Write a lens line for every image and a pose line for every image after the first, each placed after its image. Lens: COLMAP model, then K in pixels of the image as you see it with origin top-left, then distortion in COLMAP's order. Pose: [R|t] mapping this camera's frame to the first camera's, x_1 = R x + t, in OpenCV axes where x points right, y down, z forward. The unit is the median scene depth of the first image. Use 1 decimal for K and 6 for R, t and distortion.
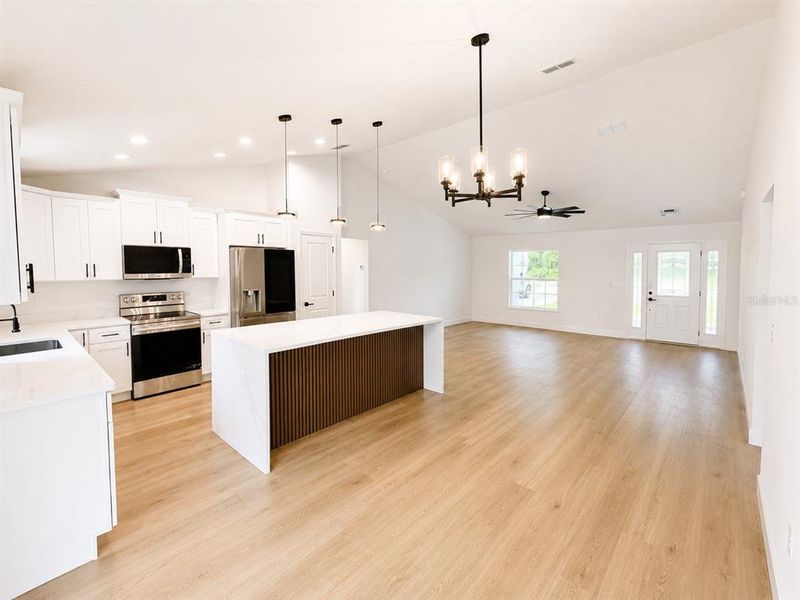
lens RADIAL K [[348.7, 0, 380.1], [0, 348.7, 285.0], [0, 0, 1]] dist [0.000838, -0.000064]
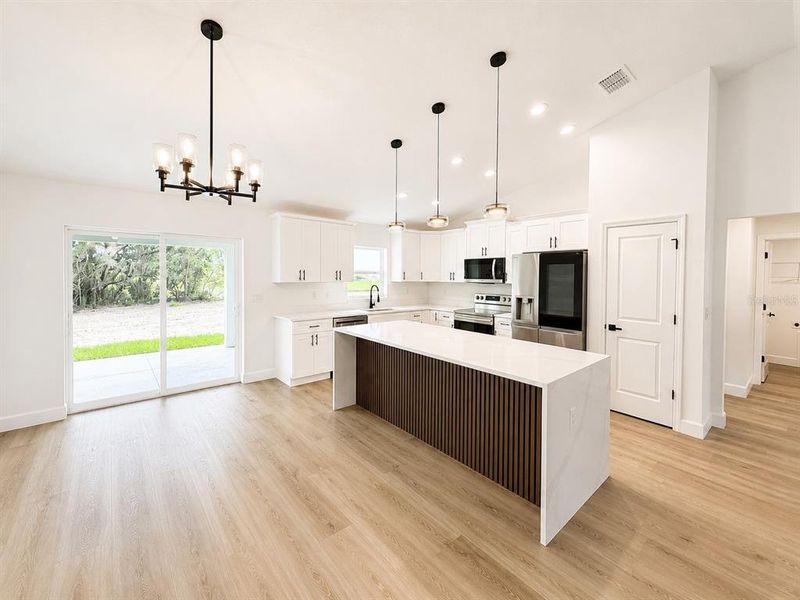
lens RADIAL K [[314.8, 0, 411.0], [0, 314.8, 281.3], [0, 0, 1]] dist [0.000267, -0.000006]
pose [[-0.075262, 0.011228, -0.997101, 0.546204], [-0.059773, 0.998088, 0.015750, -0.026024], [0.995371, 0.060785, -0.074447, 0.784209]]
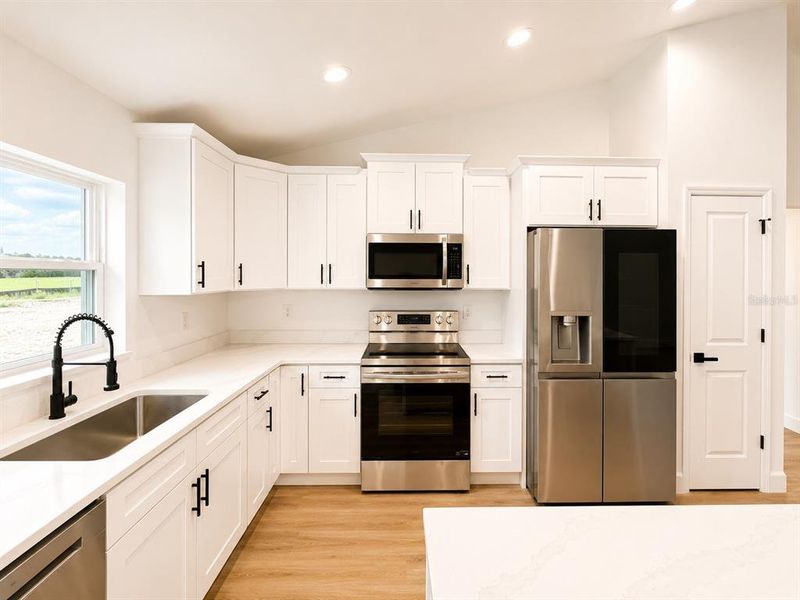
lens RADIAL K [[314.8, 0, 411.0], [0, 314.8, 281.3], [0, 0, 1]] dist [0.000267, -0.000006]
pose [[0.708571, 0.003364, -0.705632, -0.238767], [-0.035796, 0.998873, -0.031182, -0.014532], [0.704731, 0.047353, 0.707892, 0.580188]]
